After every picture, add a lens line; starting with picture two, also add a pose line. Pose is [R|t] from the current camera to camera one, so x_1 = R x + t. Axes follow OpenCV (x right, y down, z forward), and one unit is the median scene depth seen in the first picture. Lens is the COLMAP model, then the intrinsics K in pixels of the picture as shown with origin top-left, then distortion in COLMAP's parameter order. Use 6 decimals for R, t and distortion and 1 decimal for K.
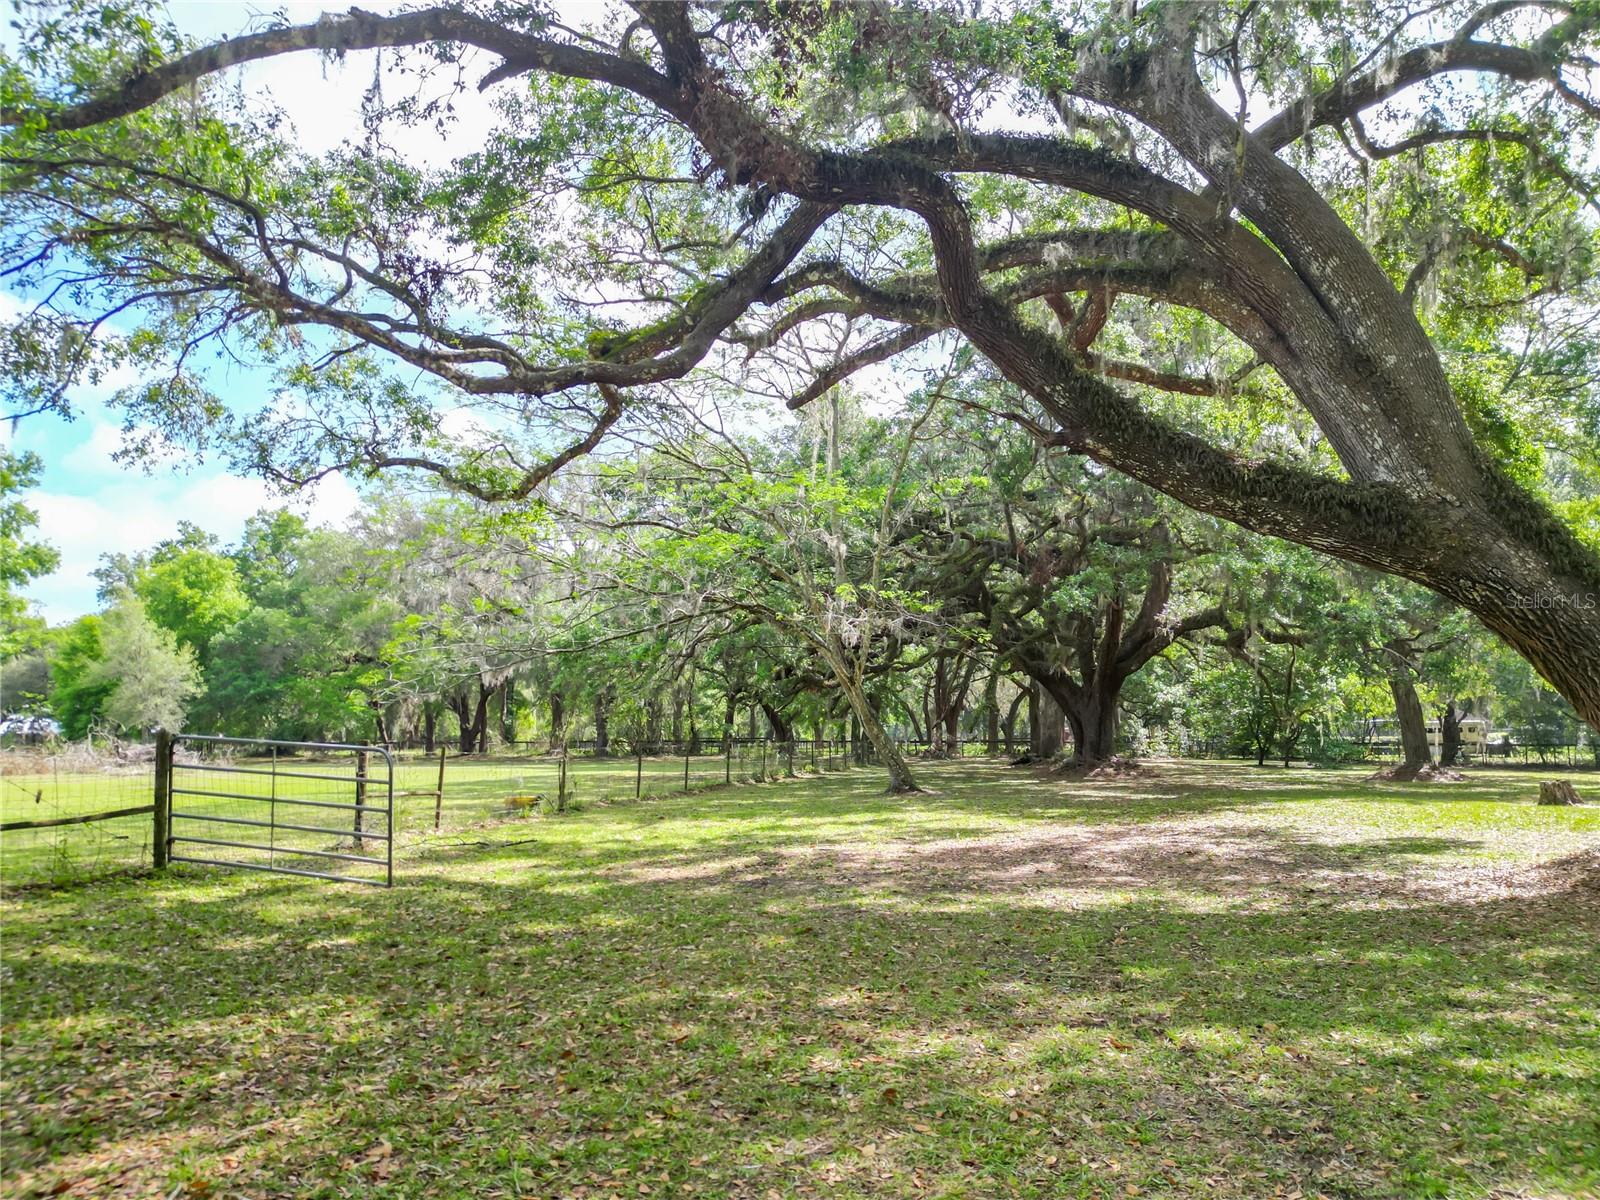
lens RADIAL K [[1155.6, 0, 811.8], [0, 1155.6, 595.7], [0, 0, 1]] dist [0.030069, -0.005749]
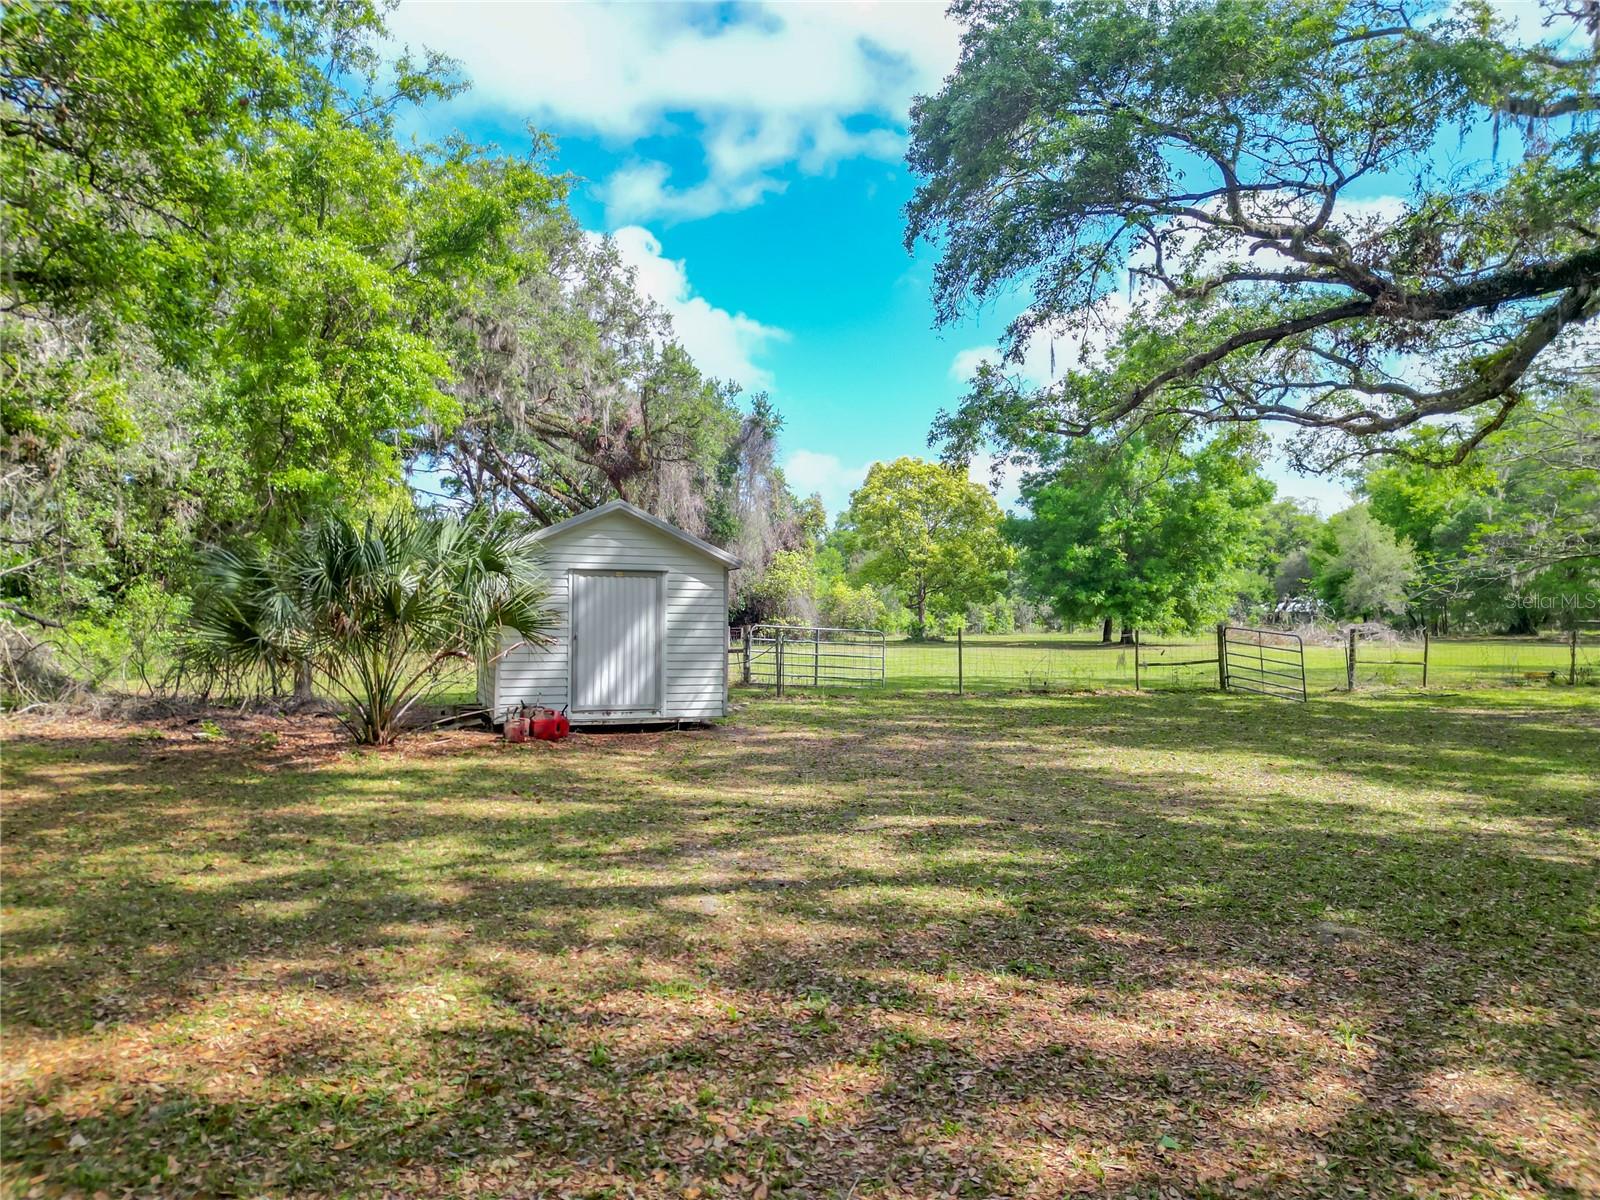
lens RADIAL K [[1150.0, 0, 793.4], [0, 1150.0, 614.1], [0, 0, 1]] dist [0.040944, -0.024739]
pose [[0.520552, 0.000900, -0.853830, 0.124855], [0.101788, 0.992803, 0.063103, -0.016828], [0.847741, -0.119758, 0.516713, -0.108696]]
